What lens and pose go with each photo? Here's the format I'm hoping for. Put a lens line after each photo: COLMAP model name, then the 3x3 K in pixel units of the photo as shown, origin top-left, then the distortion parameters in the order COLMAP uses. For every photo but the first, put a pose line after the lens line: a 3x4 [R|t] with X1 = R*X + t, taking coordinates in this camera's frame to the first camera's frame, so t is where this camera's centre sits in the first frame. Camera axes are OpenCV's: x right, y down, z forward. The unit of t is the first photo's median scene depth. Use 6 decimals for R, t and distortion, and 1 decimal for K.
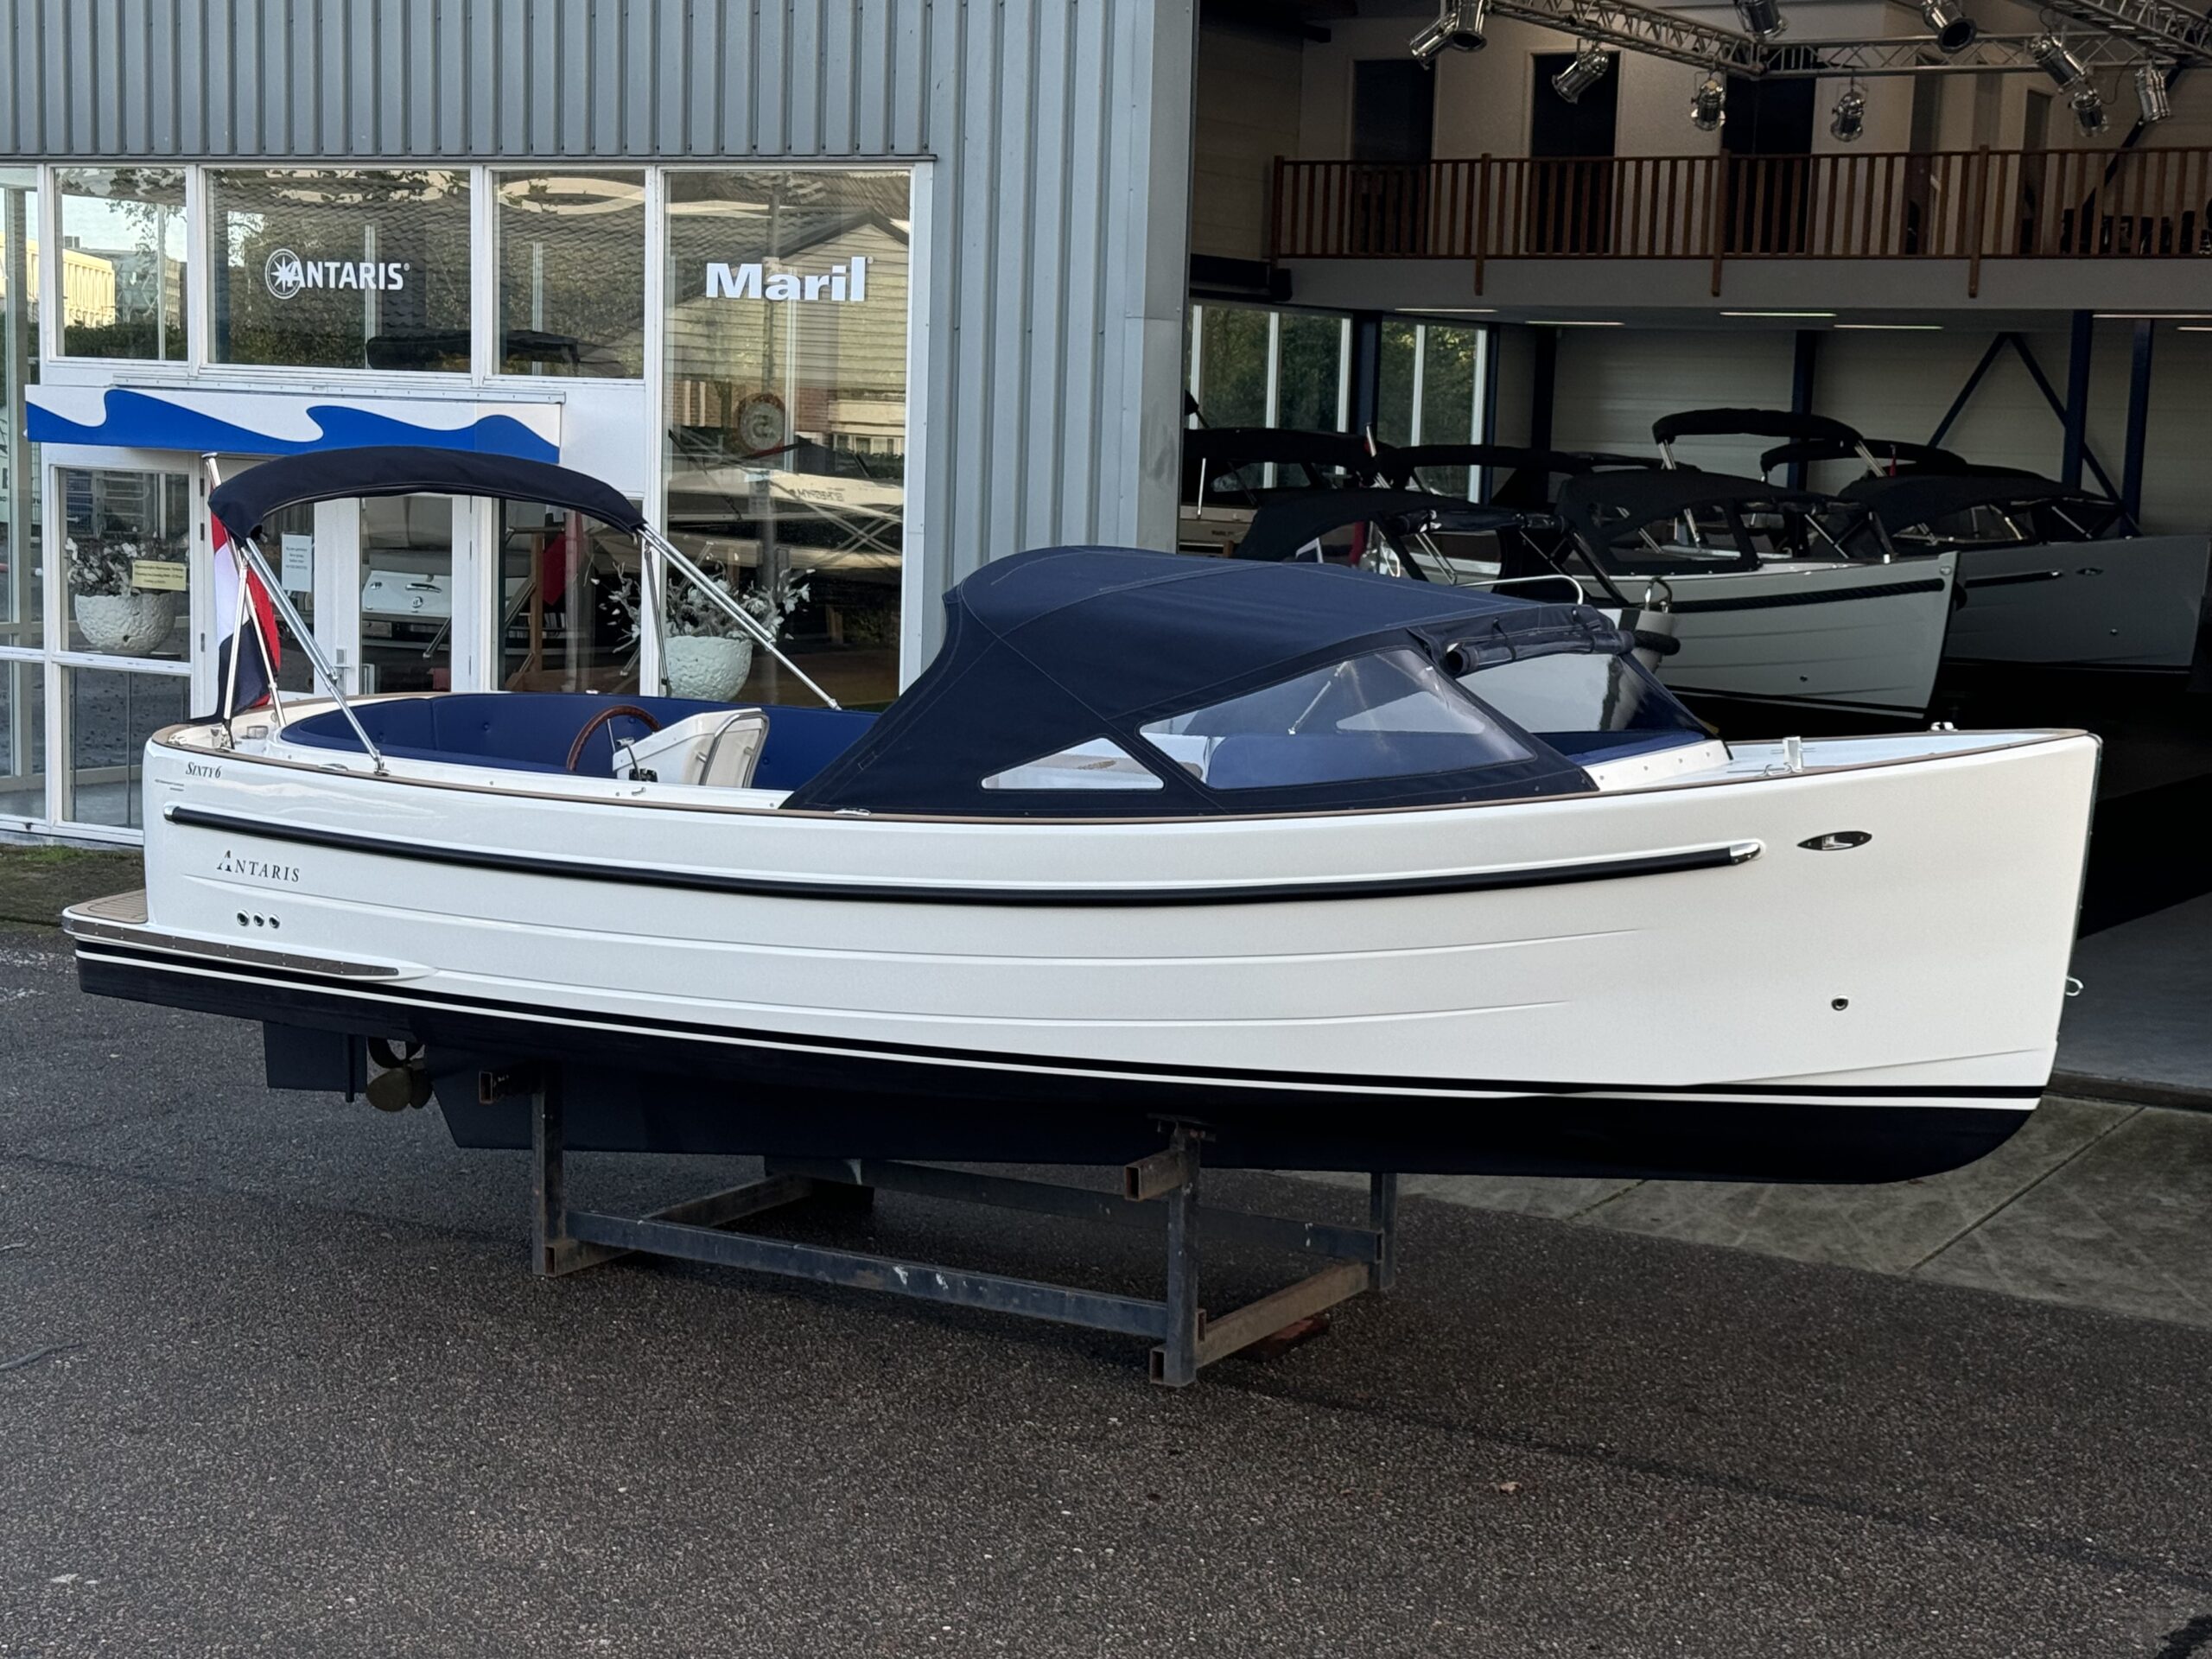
lens RADIAL K [[3577.0, 0, 1106.0], [0, 3577.0, 829.5], [0, 0, 1]] dist [0.131144, 0.106347]
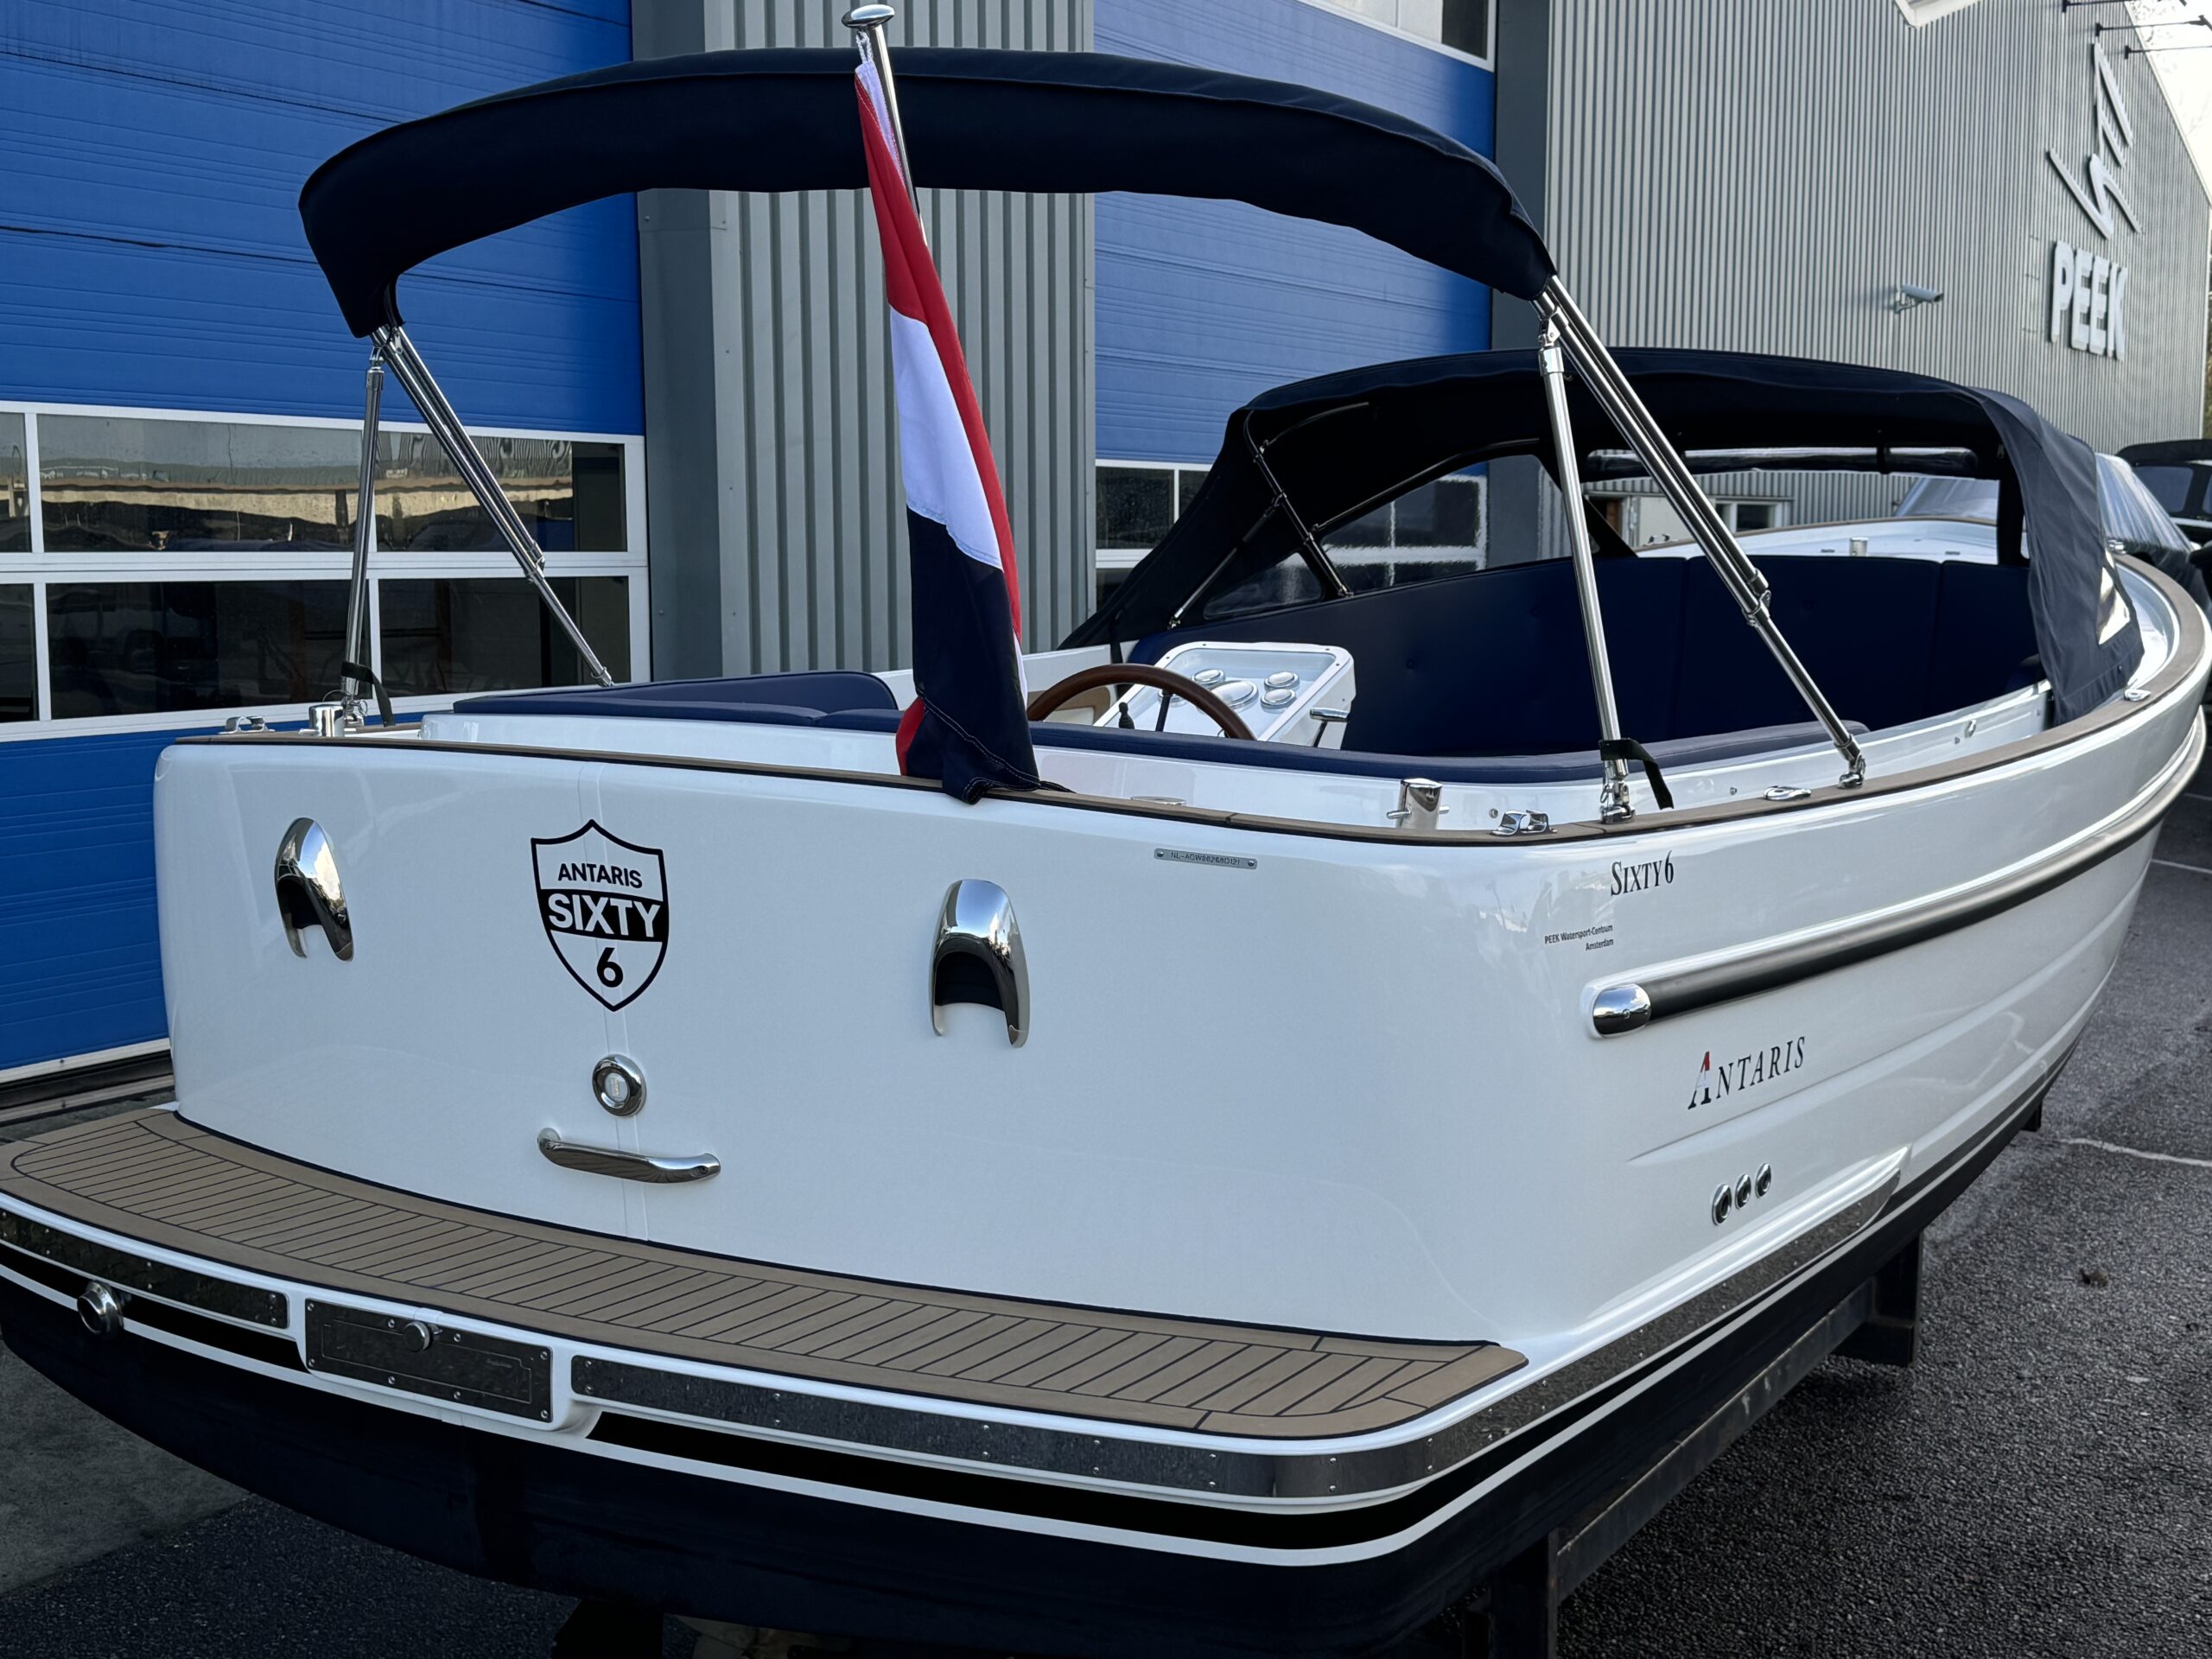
lens RADIAL K [[2674.6, 0, 1106.0], [0, 2674.6, 829.5], [0, 0, 1]] dist [0.223837, -0.502275]
pose [[-0.000991, -0.138535, 0.990357, -0.555193], [0.115574, 0.983705, 0.137720, -0.069799], [-0.993298, 0.114596, 0.015036, 1.095066]]
